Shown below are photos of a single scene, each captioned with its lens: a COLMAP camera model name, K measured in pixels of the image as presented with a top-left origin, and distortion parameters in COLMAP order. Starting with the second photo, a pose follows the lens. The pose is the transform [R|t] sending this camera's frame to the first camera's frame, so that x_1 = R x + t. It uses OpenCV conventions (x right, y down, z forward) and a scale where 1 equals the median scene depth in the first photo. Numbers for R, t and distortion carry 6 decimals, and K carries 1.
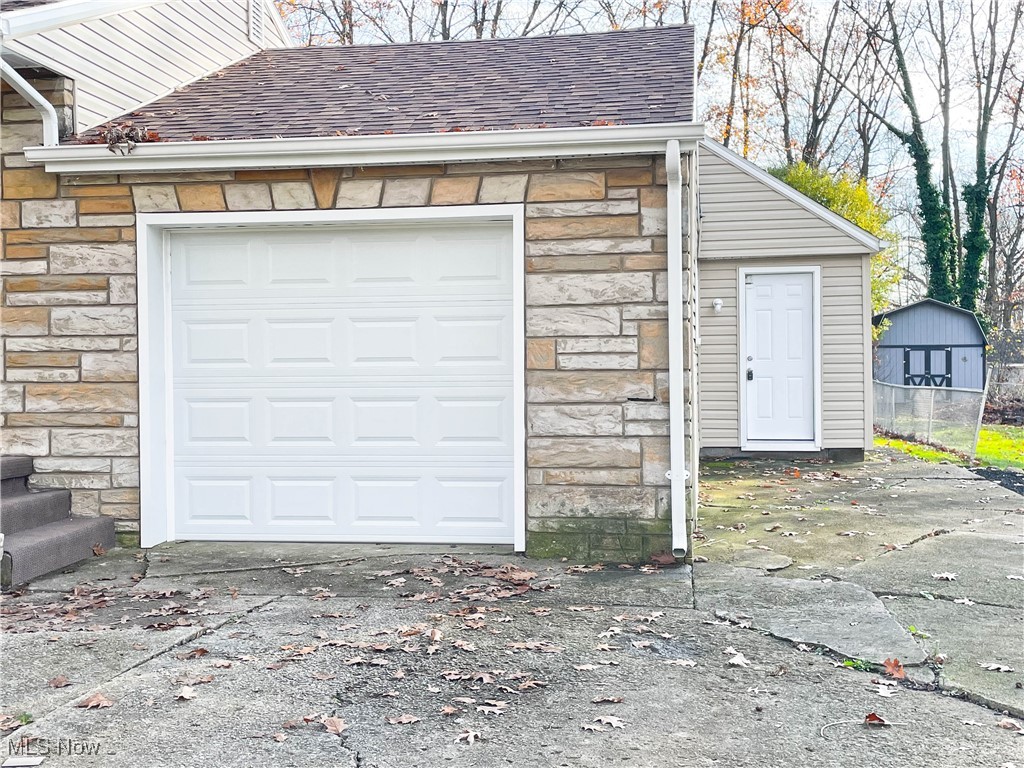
lens RADIAL K [[1173.3, 0, 512.7], [0, 1173.3, 382.8], [0, 0, 1]] dist [0.087406, 0.000000]
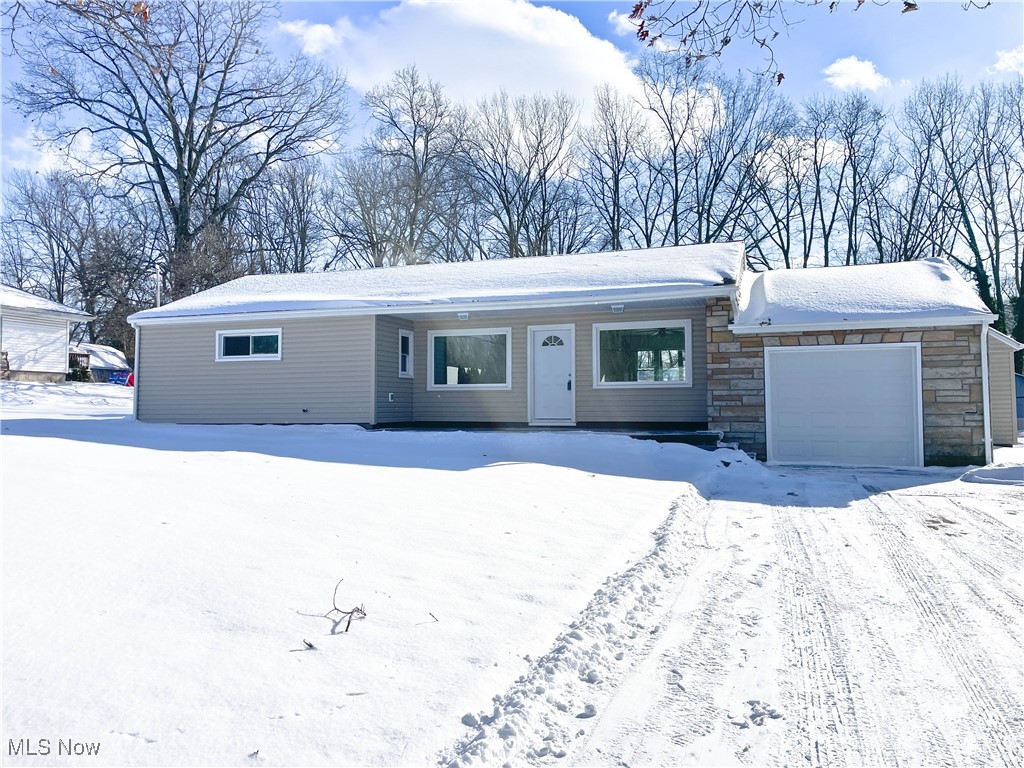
lens RADIAL K [[764.1, 0, 510.8], [0, 764.1, 383.7], [0, 0, 1]] dist [0.030194, -0.000698]
pose [[0.982667, -0.000193, -0.185382, -0.572948], [-0.008604, 0.998874, -0.046648, 0.036726], [0.185182, 0.047435, 0.981559, -0.910557]]
